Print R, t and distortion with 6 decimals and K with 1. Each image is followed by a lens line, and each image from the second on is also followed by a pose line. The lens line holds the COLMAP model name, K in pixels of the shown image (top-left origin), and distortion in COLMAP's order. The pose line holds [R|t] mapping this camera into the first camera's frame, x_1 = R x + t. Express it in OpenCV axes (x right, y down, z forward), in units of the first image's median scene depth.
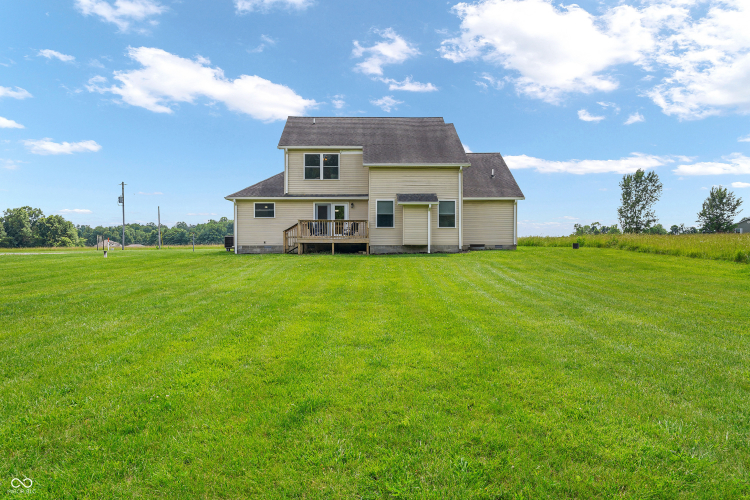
lens RADIAL K [[528.6, 0, 375.0], [0, 528.6, 250.0], [0, 0, 1]] dist [-0.002022, -0.002618]
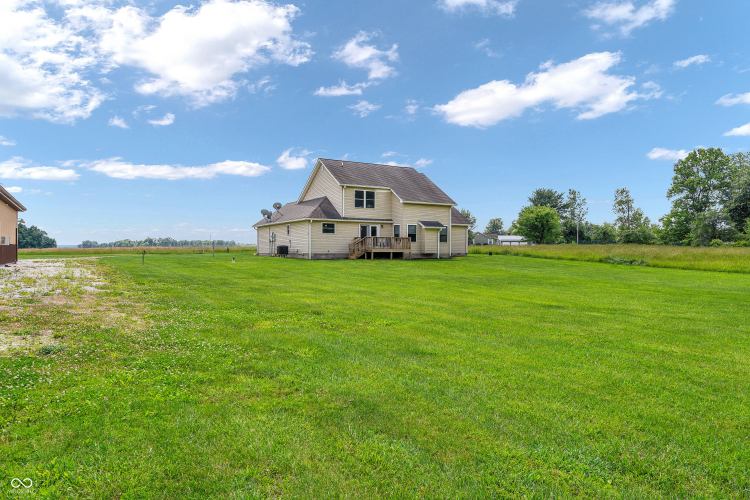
lens RADIAL K [[536.7, 0, 375.0], [0, 536.7, 250.0], [0, 0, 1]] dist [-0.008992, -0.003069]
pose [[0.863577, 0.004953, 0.504192, -0.823158], [-0.002048, 0.999978, -0.006316, -0.008701], [-0.504212, 0.004422, 0.863568, -0.293091]]
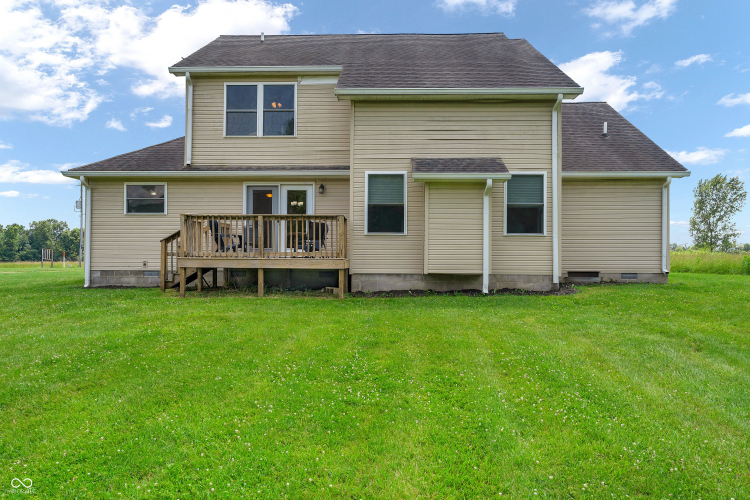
lens RADIAL K [[528.6, 0, 375.0], [0, 528.6, 250.0], [0, 0, 1]] dist [-0.002022, -0.002618]
pose [[0.998433, 0.005883, -0.055656, 0.033153], [-0.007456, 0.999577, -0.028098, -0.015365], [0.055467, 0.028469, 0.998055, 0.521605]]
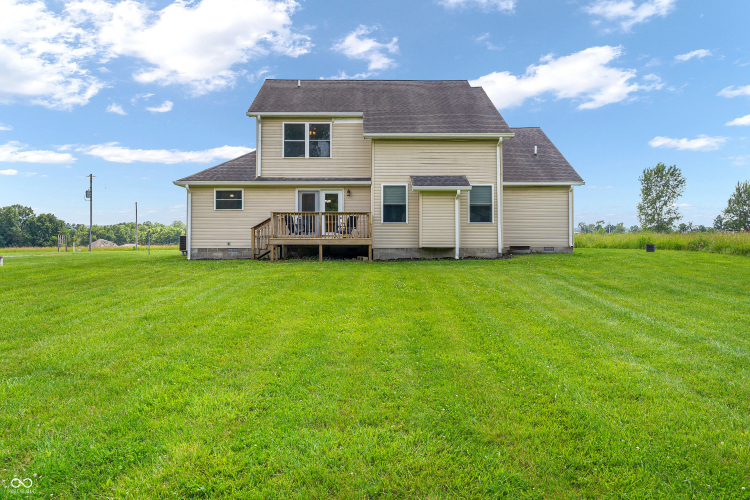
lens RADIAL K [[531.6, 0, 375.0], [0, 531.6, 225.6], [0, 0, 1]] dist [-0.002335, 0.000523]
pose [[0.999999, -0.000919, 0.000867, -0.007380], [0.000956, 0.999033, -0.043962, -0.006969], [-0.000826, 0.043963, 0.999033, 0.267574]]
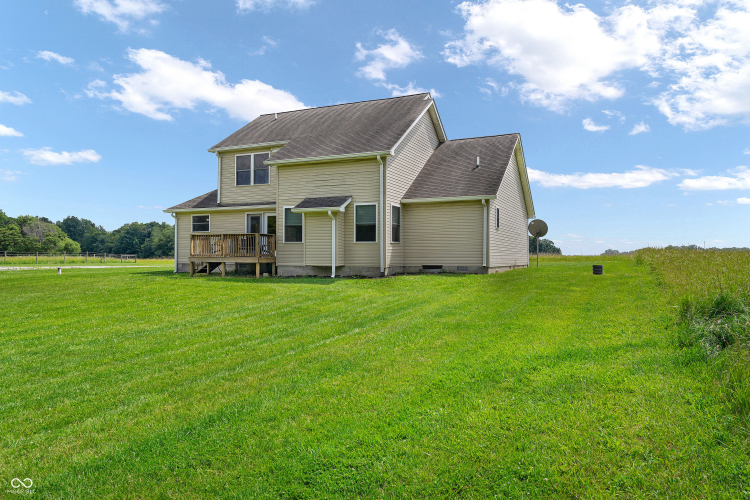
lens RADIAL K [[528.6, 0, 375.0], [0, 528.6, 250.0], [0, 0, 1]] dist [-0.002022, -0.002618]
pose [[0.898484, 0.000114, -0.439007, 0.439433], [-0.008557, 0.999815, -0.017254, -0.018356], [0.438924, 0.019259, 0.898318, 0.338408]]
